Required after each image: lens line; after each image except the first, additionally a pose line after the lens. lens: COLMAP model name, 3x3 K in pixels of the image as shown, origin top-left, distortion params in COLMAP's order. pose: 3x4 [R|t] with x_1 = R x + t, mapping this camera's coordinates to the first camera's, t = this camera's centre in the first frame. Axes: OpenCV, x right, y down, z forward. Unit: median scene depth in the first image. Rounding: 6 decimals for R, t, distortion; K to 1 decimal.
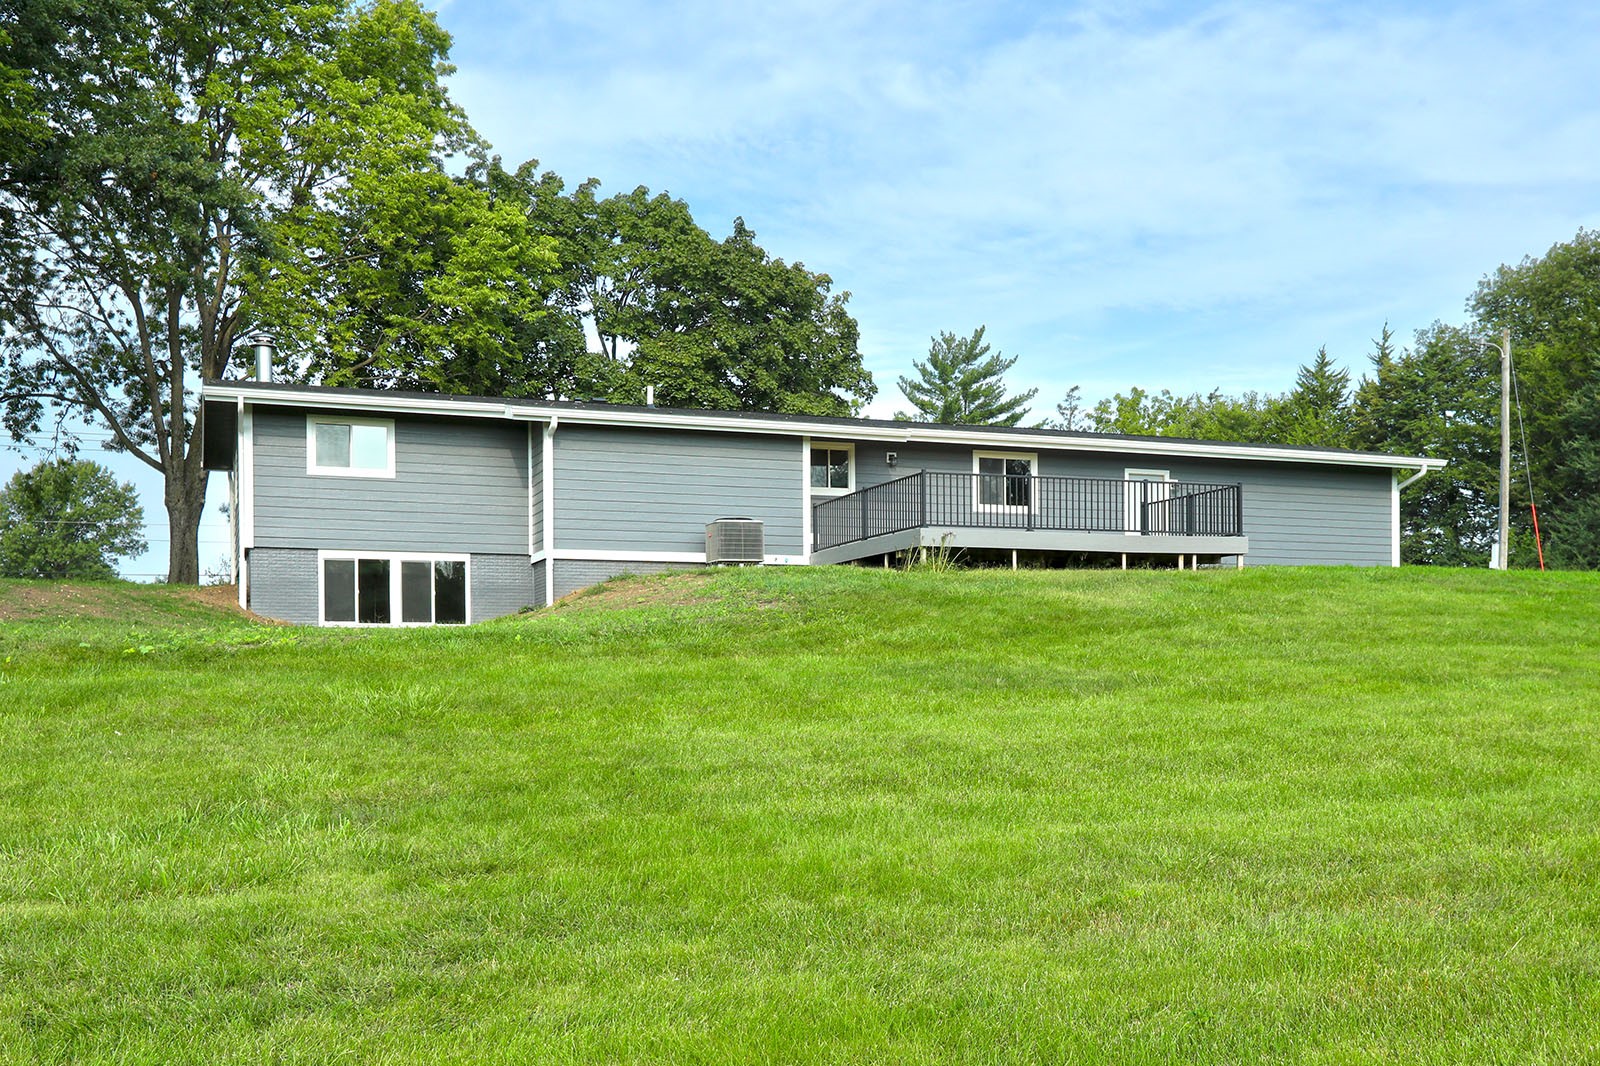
lens RADIAL K [[1519.0, 0, 800.1], [0, 1519.0, 536.4], [0, 0, 1]] dist [0.023387, 0.000000]
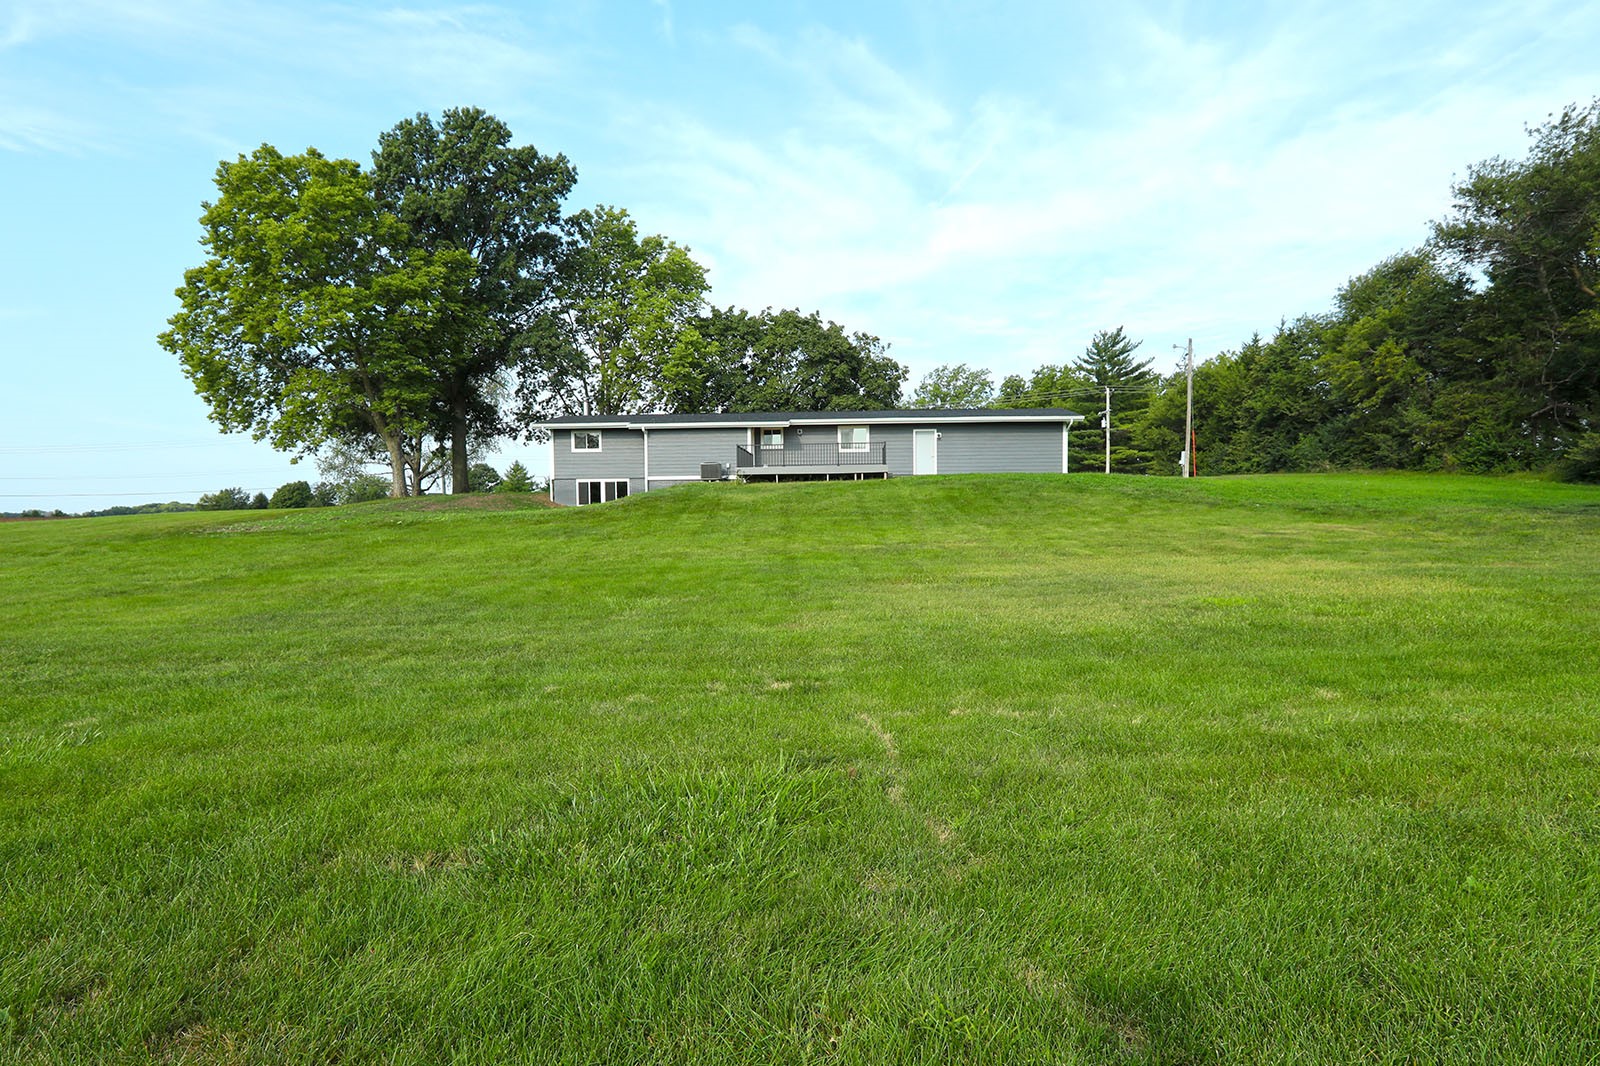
lens RADIAL K [[739.9, 0, 800.1], [0, 739.9, 530.5], [0, 0, 1]] dist [-0.011580, 0.004215]
pose [[0.928095, 0.002880, -0.372331, 0.476870], [0.041350, 0.992988, 0.110751, -0.025465], [0.370039, -0.118184, 0.921468, -0.093219]]
